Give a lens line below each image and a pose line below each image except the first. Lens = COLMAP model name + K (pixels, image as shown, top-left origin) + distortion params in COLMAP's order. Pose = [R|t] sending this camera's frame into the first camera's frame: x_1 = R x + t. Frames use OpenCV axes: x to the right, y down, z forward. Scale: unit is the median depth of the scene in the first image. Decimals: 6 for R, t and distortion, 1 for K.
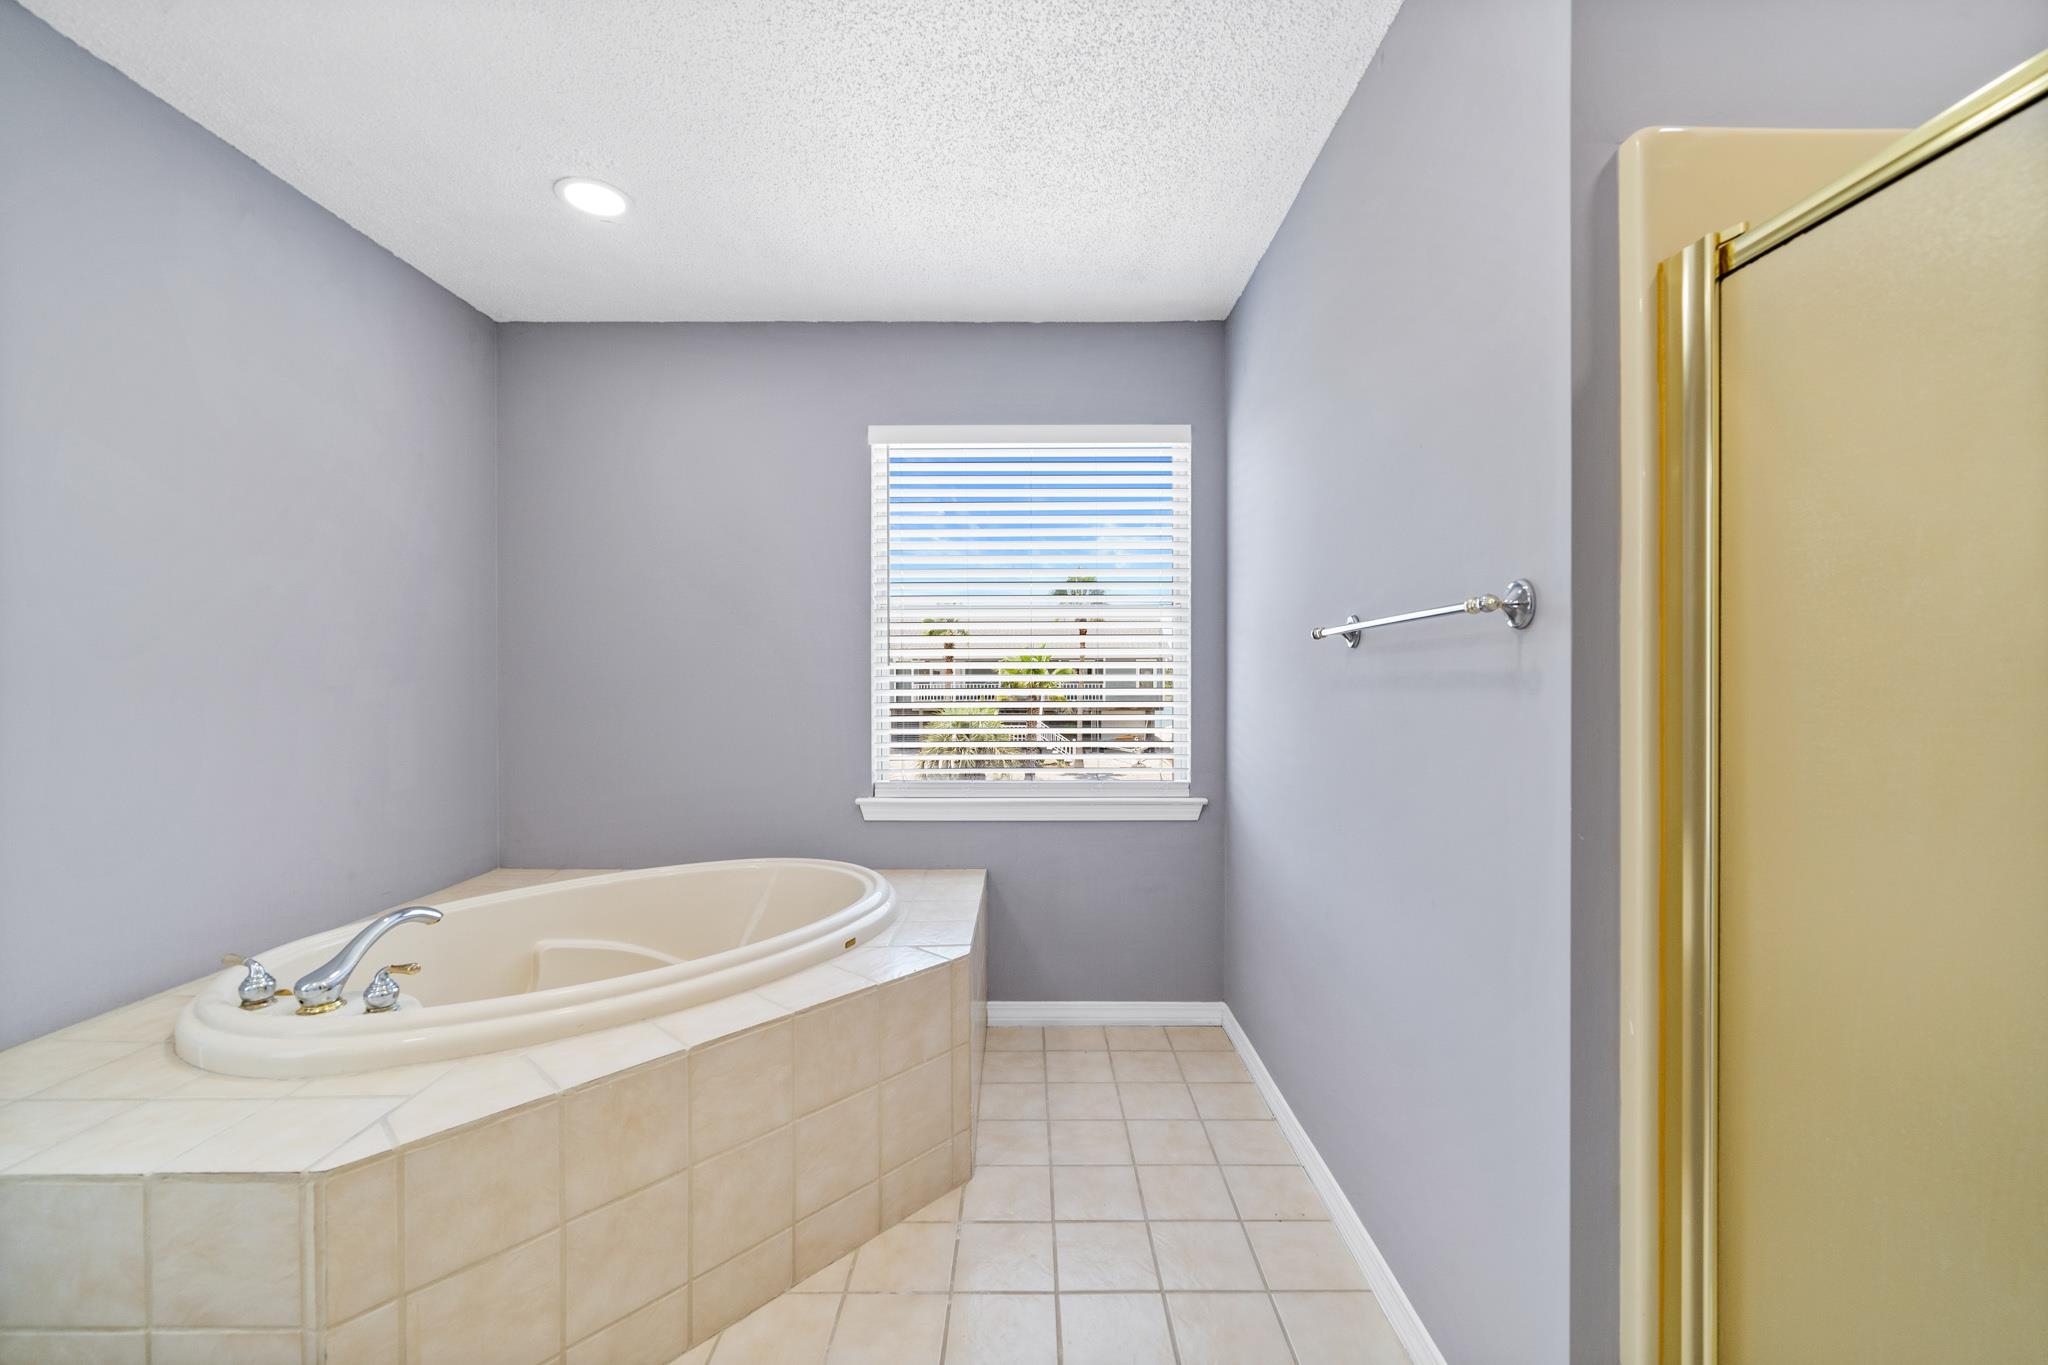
lens RADIAL K [[811.6, 0, 1025.5], [0, 811.6, 681.7], [0, 0, 1]] dist [-0.001341, -0.000142]
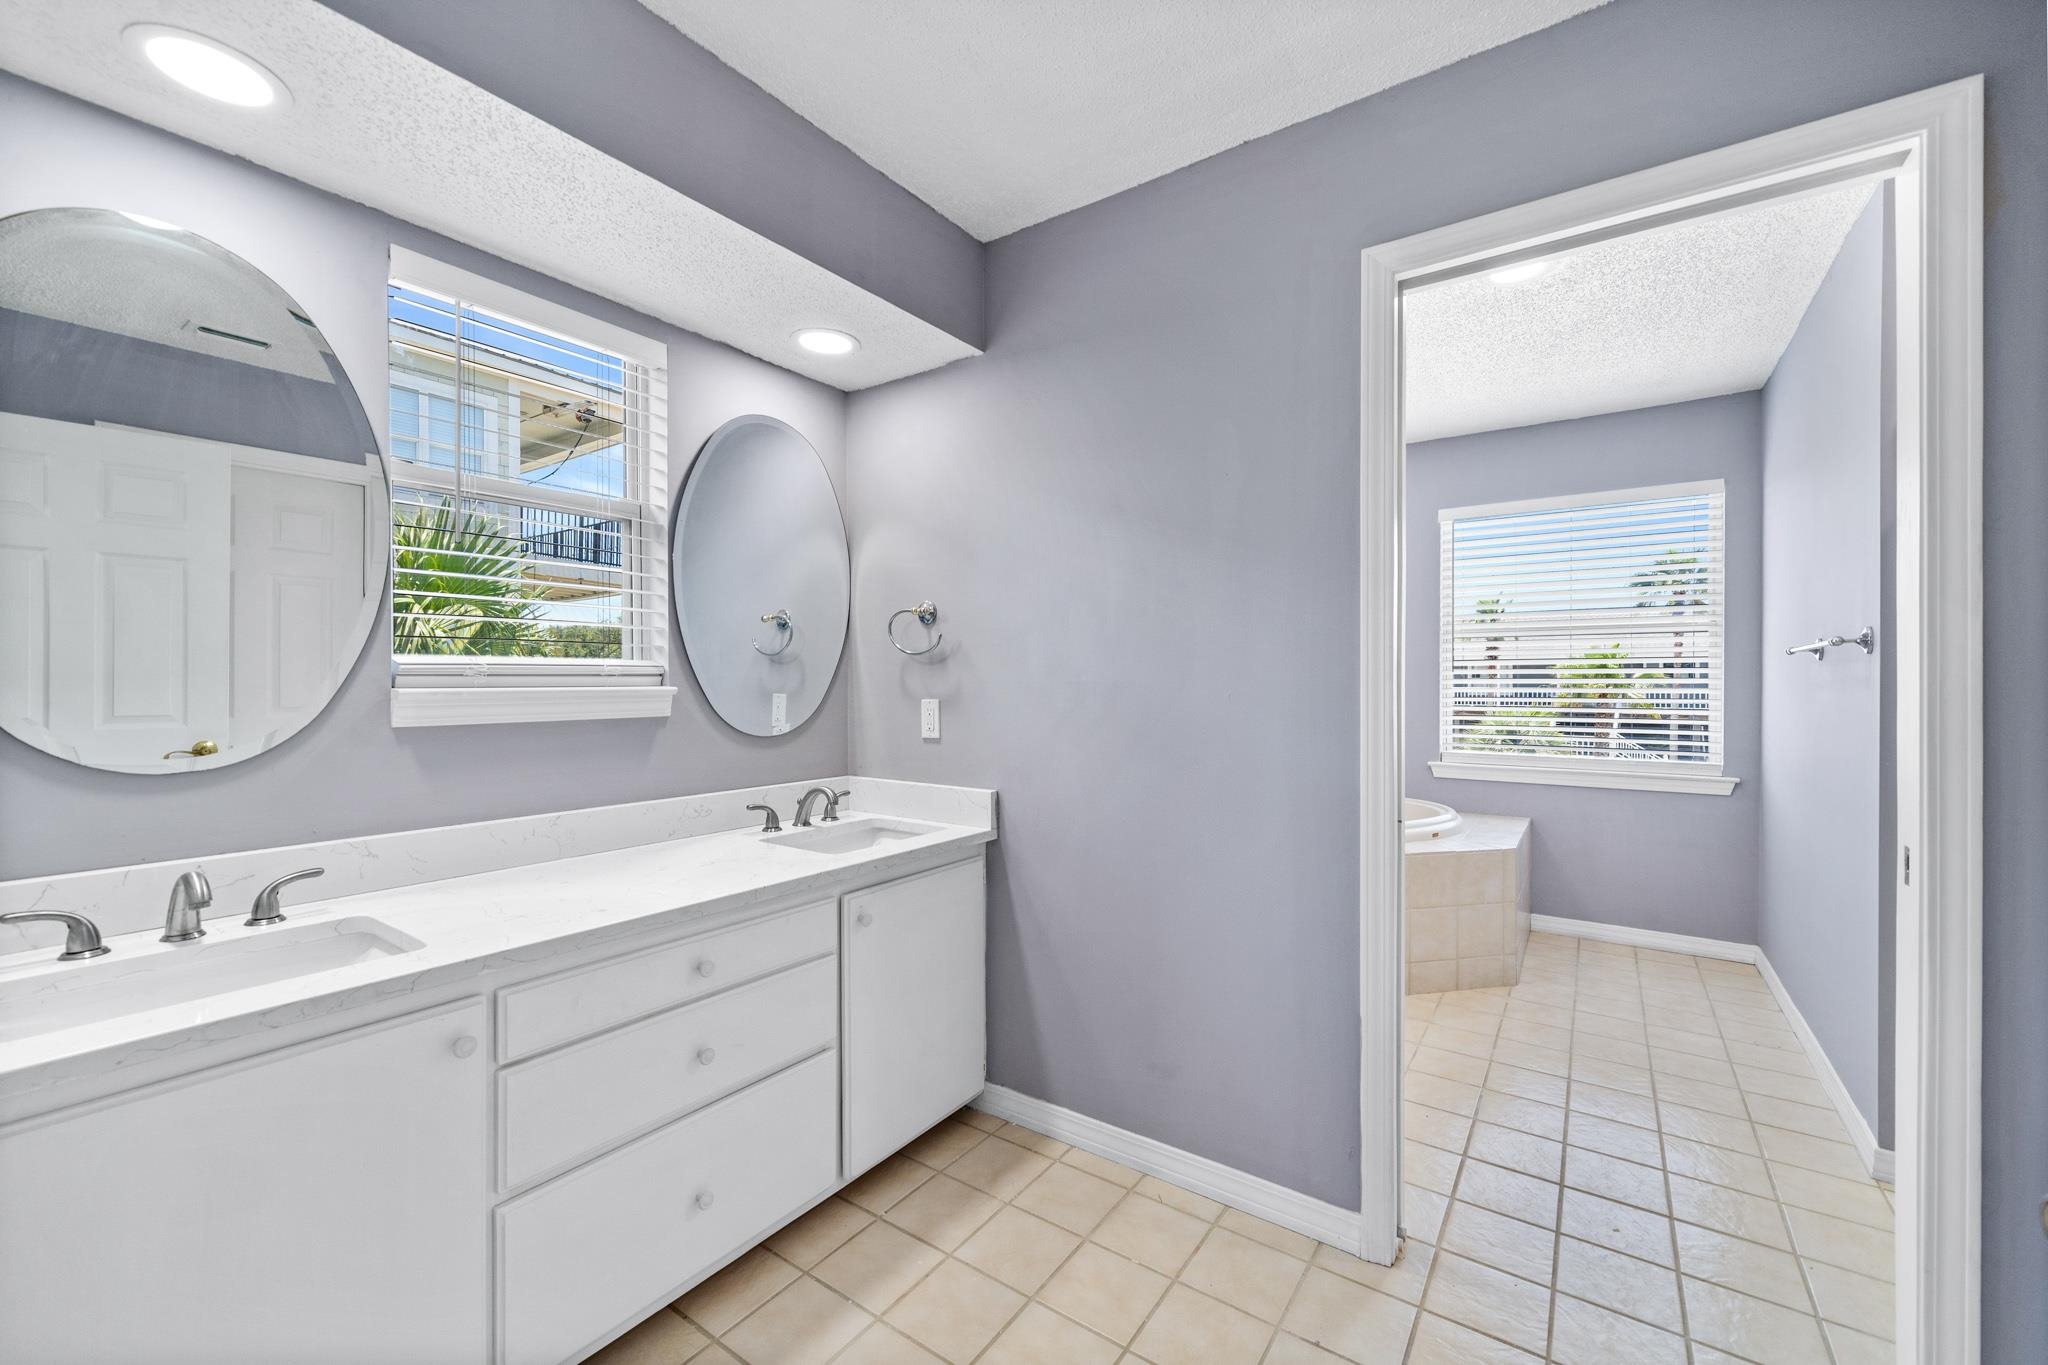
lens RADIAL K [[811.6, 0, 1027.5], [0, 811.6, 683.0], [0, 0, 1]] dist [-0.001341, -0.000142]
pose [[0.818160, 0.003132, -0.574981, 0.046119], [-0.005141, 0.999985, -0.001869, 0.006910], [0.574967, 0.004486, 0.818164, -0.651176]]
